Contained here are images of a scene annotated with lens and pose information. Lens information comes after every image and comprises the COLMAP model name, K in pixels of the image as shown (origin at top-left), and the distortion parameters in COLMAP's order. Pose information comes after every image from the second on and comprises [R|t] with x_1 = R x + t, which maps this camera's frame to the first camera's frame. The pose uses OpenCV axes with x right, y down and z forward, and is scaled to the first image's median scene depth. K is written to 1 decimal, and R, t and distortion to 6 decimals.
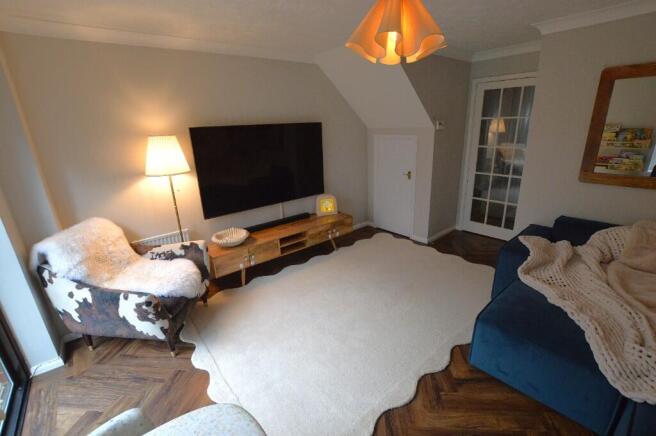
lens RADIAL K [[291.4, 0, 327.7], [0, 291.4, 216.7], [0, 0, 1]] dist [-0.028882, 0.000269]
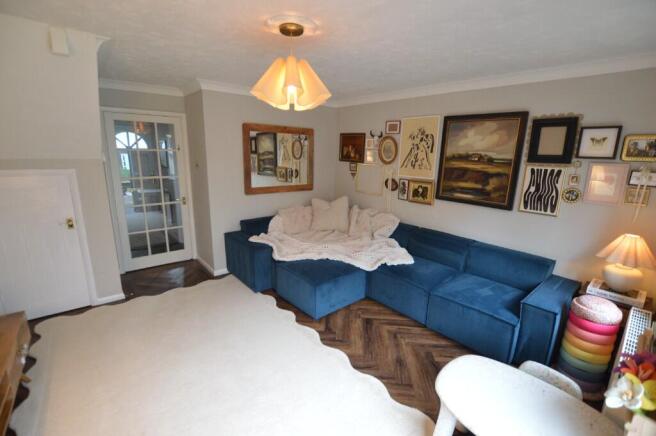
lens RADIAL K [[291.4, 0, 328.0], [0, 291.4, 218.7], [0, 0, 1]] dist [-0.028882, 0.000269]
pose [[-0.004198, -0.186816, 0.982386, -0.442870], [0.278526, 0.943301, 0.180574, -0.112482], [-0.960420, 0.274378, 0.048073, 0.382256]]
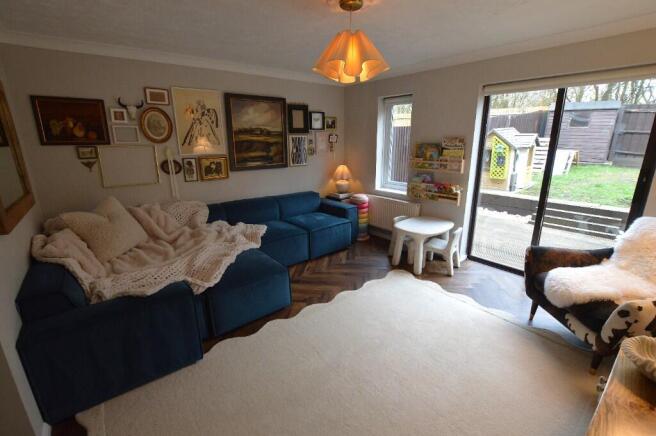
lens RADIAL K [[291.4, 0, 330.9], [0, 291.4, 217.8], [0, 0, 1]] dist [-0.028882, 0.000269]
pose [[-0.998720, 0.037319, 0.034152, 0.125612], [0.049879, 0.838981, 0.541870, -0.301808], [-0.008431, 0.542879, -0.839768, 1.011805]]
